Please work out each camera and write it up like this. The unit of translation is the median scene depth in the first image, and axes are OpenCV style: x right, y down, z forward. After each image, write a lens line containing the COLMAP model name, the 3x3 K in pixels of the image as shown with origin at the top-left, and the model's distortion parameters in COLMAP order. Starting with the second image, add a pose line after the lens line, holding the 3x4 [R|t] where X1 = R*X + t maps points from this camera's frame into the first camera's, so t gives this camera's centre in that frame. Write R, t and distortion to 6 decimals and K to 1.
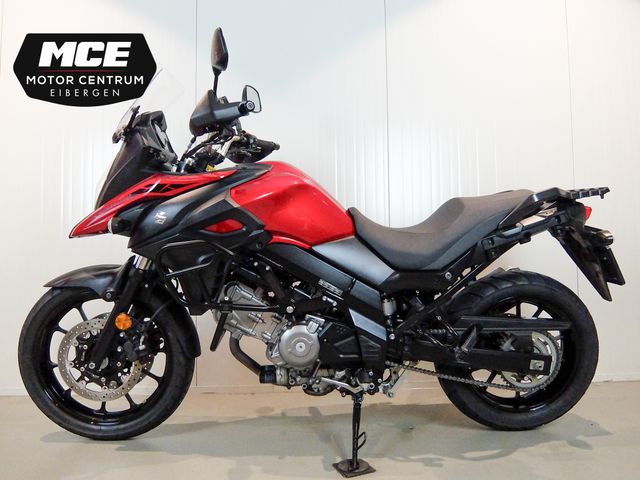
lens RADIAL K [[474.9, 0, 324.9], [0, 474.9, 242.5], [0, 0, 1]] dist [-0.025825, -0.008694]
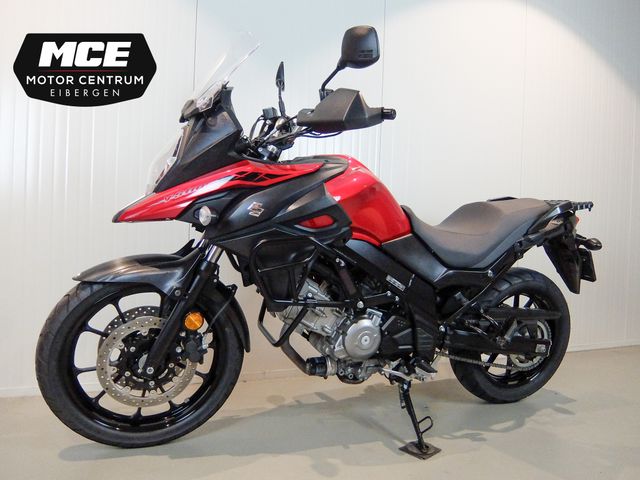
lens RADIAL K [[474.9, 0, 323.2], [0, 474.9, 241.5], [0, 0, 1]] dist [-0.025825, -0.008694]
pose [[0.945299, 0.036996, 0.324102, -0.463724], [-0.056336, 0.997134, 0.050491, -0.039305], [-0.321305, -0.065987, 0.944674, 0.065696]]
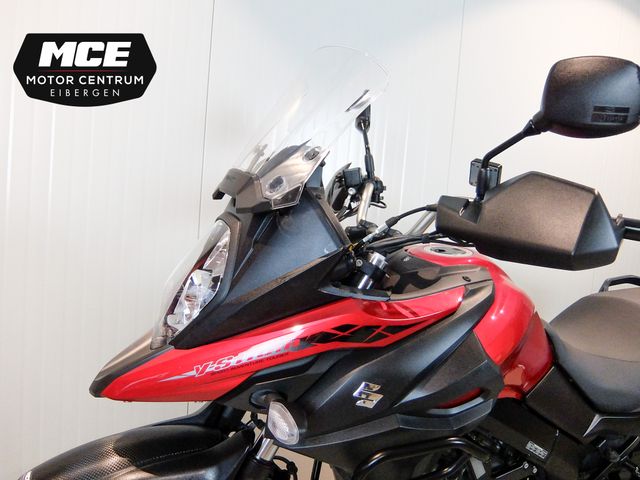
lens RADIAL K [[474.9, 0, 320.9], [0, 474.9, 244.2], [0, 0, 1]] dist [-0.025825, -0.008694]
pose [[0.917142, 0.048691, 0.395574, -0.529238], [-0.093814, 0.990996, 0.095527, -0.223046], [-0.387361, -0.124723, 0.913453, 0.523205]]
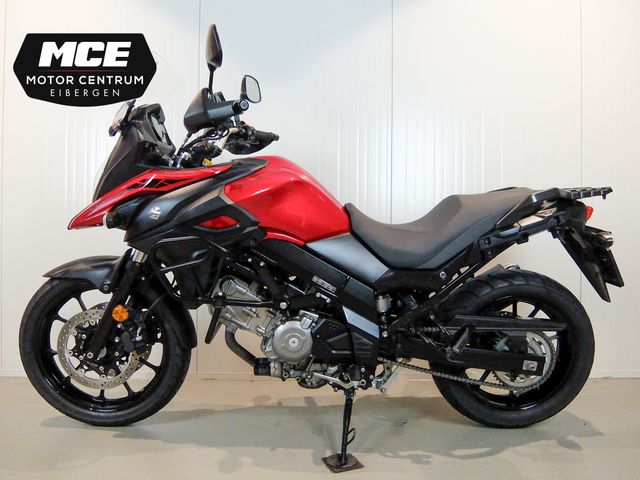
lens RADIAL K [[474.9, 0, 324.4], [0, 474.9, 242.0], [0, 0, 1]] dist [-0.025825, -0.008694]
pose [[0.999484, 0.019724, -0.025350, 0.034310], [-0.018600, 0.998866, 0.043833, -0.036943], [0.026185, -0.043339, 0.998717, 0.002393]]
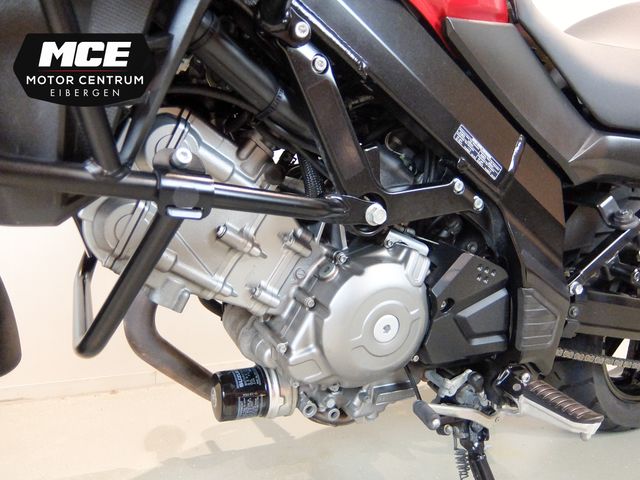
lens RADIAL K [[474.9, 0, 321.0], [0, 474.9, 240.6], [0, 0, 1]] dist [-0.025825, -0.008694]
pose [[0.917303, 0.012293, 0.398000, -0.218405], [-0.071308, 0.988437, 0.133819, 0.114480], [-0.391753, -0.151133, 0.907573, 0.698008]]
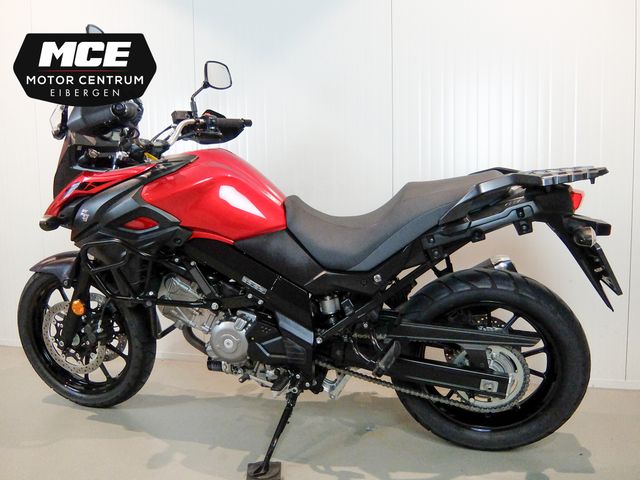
lens RADIAL K [[474.9, 0, 324.8], [0, 474.9, 242.8], [0, 0, 1]] dist [-0.025825, -0.008694]
pose [[0.959053, 0.021883, -0.282379, 0.396373], [0.013212, 0.992469, 0.121785, -0.098700], [0.282917, -0.120529, 0.951541, 0.143950]]
